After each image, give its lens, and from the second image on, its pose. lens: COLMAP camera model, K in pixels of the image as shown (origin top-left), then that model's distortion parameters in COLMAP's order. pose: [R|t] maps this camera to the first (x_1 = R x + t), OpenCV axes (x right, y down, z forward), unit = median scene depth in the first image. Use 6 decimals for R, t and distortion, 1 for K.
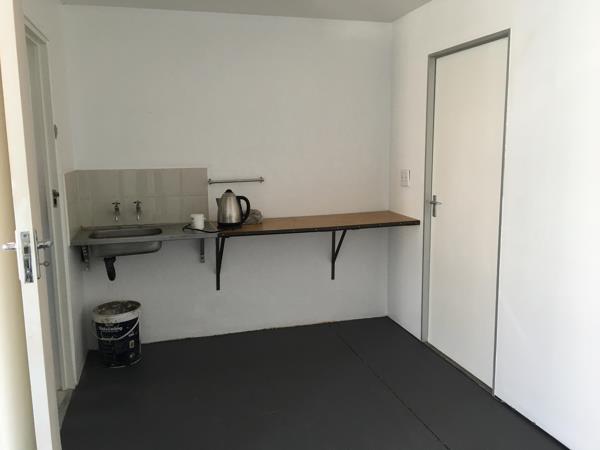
lens RADIAL K [[515.4, 0, 300.0], [0, 515.4, 223.0], [0, 0, 1]] dist [0.002727, 0.000236]
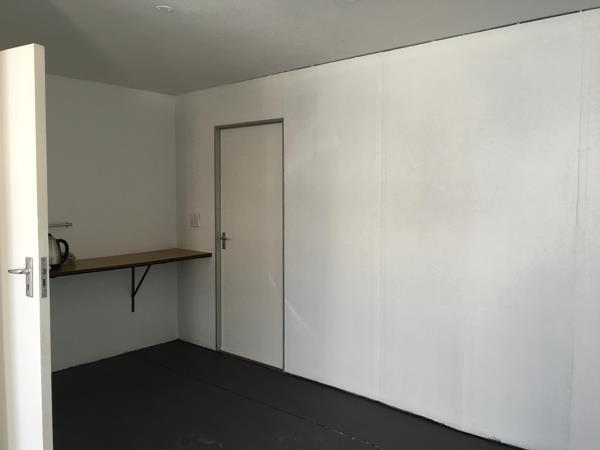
lens RADIAL K [[515.4, 0, 300.4], [0, 515.4, 225.2], [0, 0, 1]] dist [0.002727, 0.000236]
pose [[0.838608, -0.024376, 0.544189, -0.269040], [0.072159, 0.995166, -0.066622, 0.026135], [-0.539935, 0.095138, 0.836313, -0.177858]]
